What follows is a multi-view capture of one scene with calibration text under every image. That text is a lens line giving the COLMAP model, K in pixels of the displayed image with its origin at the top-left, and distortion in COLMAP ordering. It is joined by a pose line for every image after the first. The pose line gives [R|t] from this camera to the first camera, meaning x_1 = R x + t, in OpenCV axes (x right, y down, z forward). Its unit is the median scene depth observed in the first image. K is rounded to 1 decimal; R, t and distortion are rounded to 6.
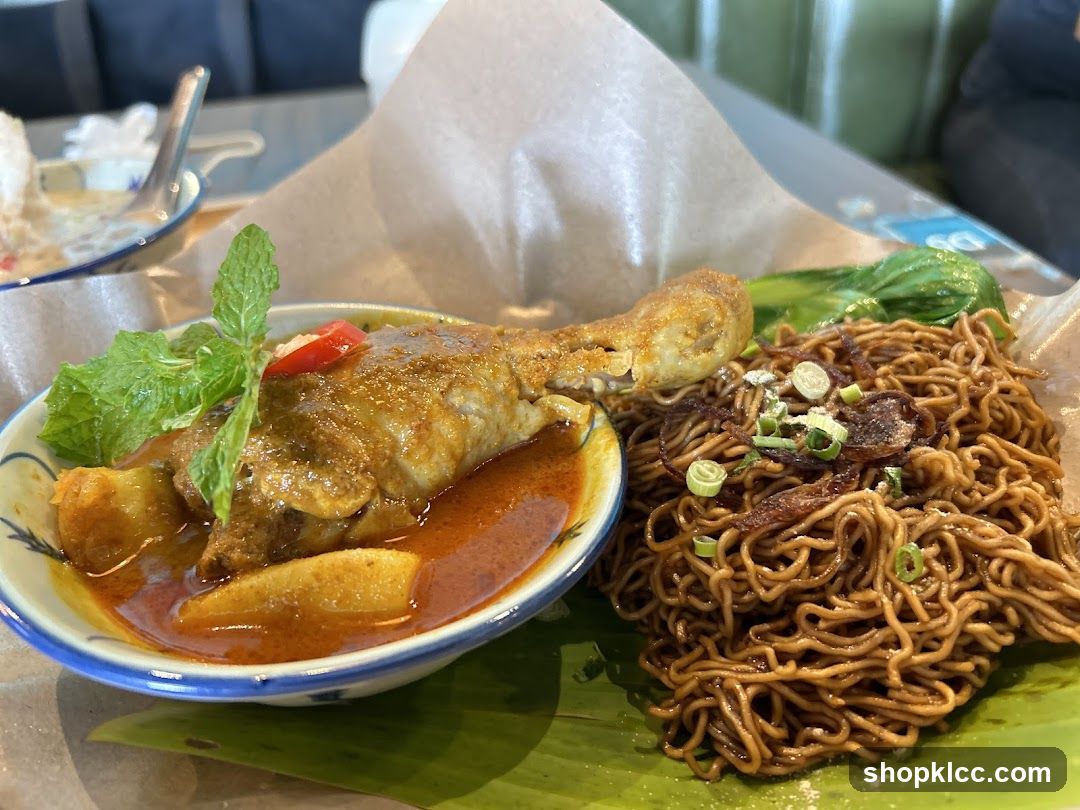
lens RADIAL K [[875.0, 0, 538.7], [0, 875.0, 404.2], [0, 0, 1]] dist [-0.031587, -0.001790]
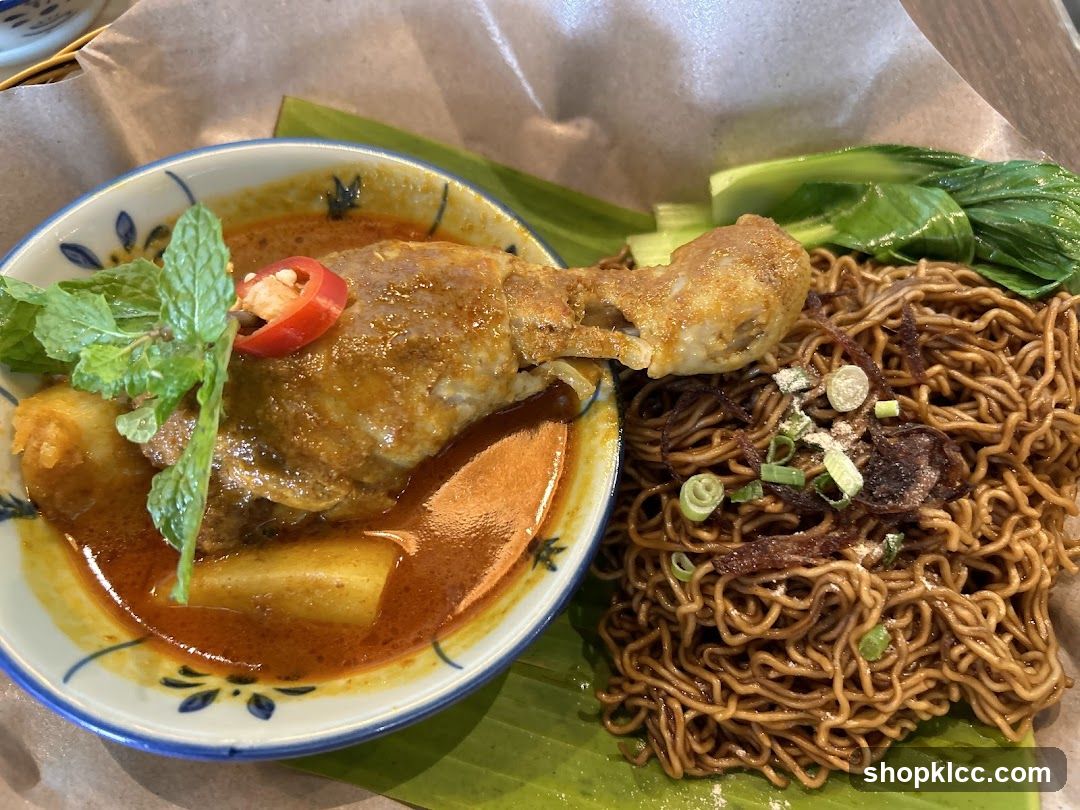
lens RADIAL K [[875.0, 0, 538.7], [0, 875.0, 404.2], [0, 0, 1]] dist [-0.031587, -0.001790]
pose [[0.989867, 0.140961, 0.017148, -0.013272], [-0.129098, 0.843042, 0.522124, -0.488860], [0.059143, -0.519047, 0.852697, 0.244496]]
